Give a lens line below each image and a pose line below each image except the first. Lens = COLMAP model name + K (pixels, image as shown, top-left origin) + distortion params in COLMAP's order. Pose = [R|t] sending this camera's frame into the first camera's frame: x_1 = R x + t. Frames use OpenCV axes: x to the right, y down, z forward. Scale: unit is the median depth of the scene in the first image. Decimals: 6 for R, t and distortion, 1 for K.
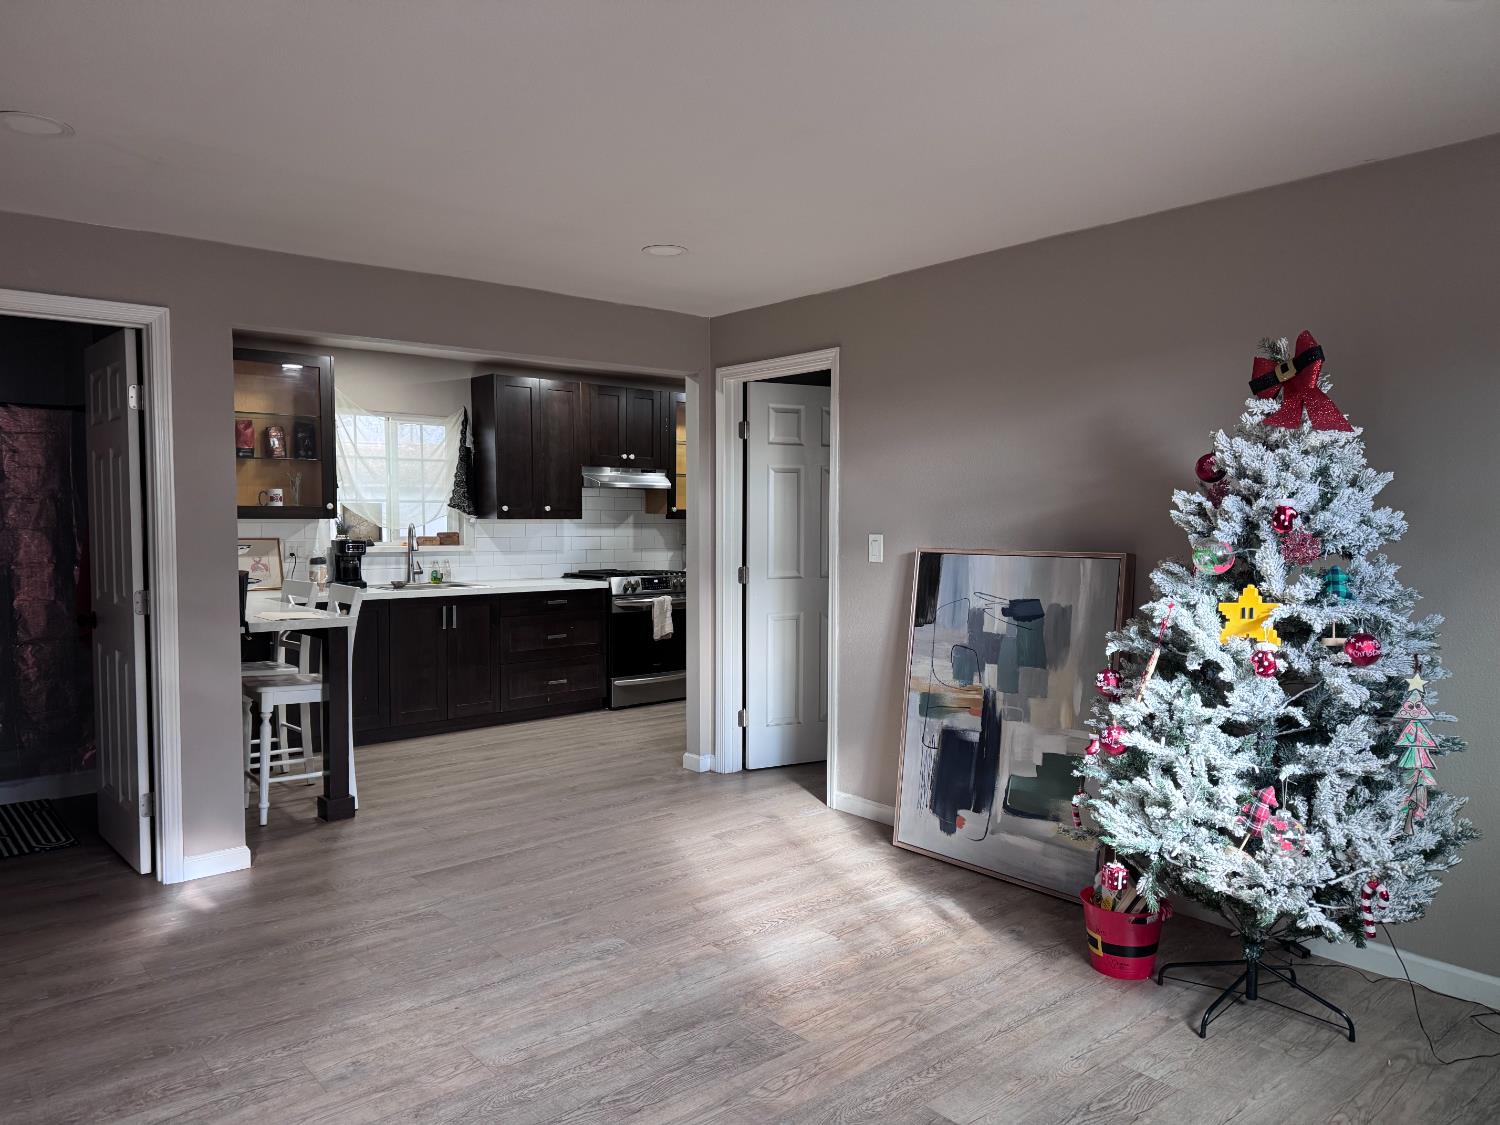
lens RADIAL K [[1041.5, 0, 750.0], [0, 1041.5, 562.5], [0, 0, 1]] dist [0.109801, -0.184220]
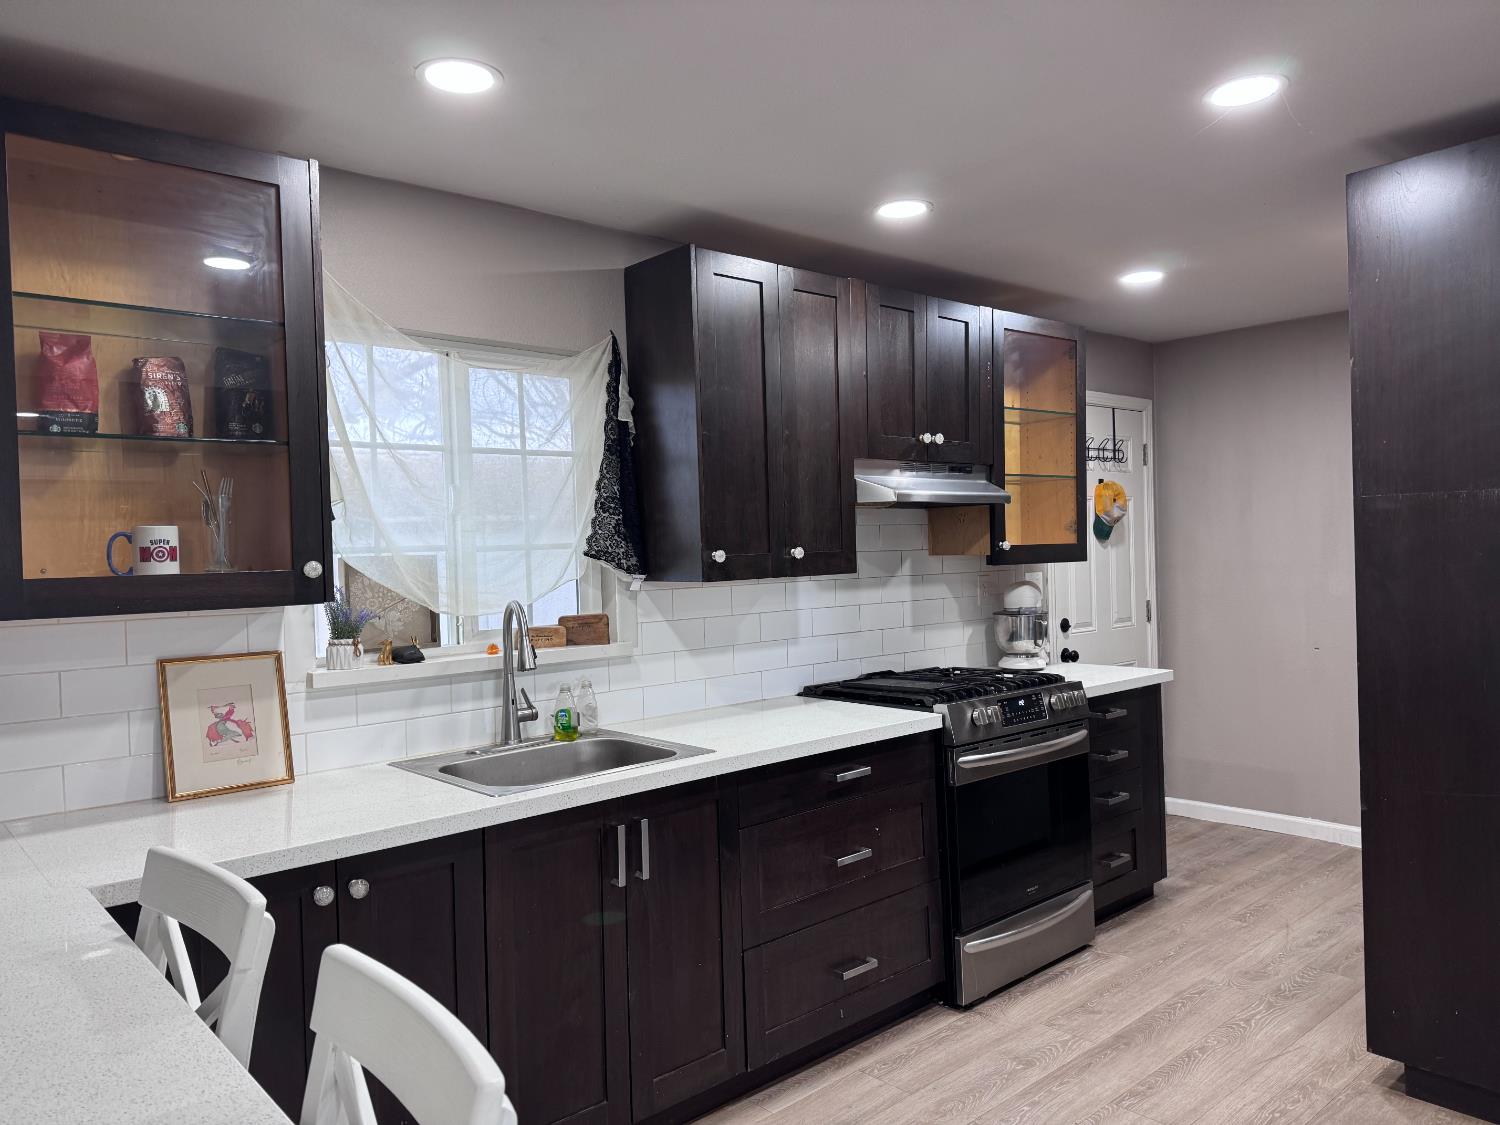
lens RADIAL K [[1066.4, 0, 750.0], [0, 1066.4, 562.5], [0, 0, 1]] dist [0.091024, -0.124944]
pose [[0.999492, -0.031729, -0.002914, -0.216312], [0.031618, 0.998968, -0.032614, -0.034016], [0.003946, 0.032505, 0.999464, 0.551967]]
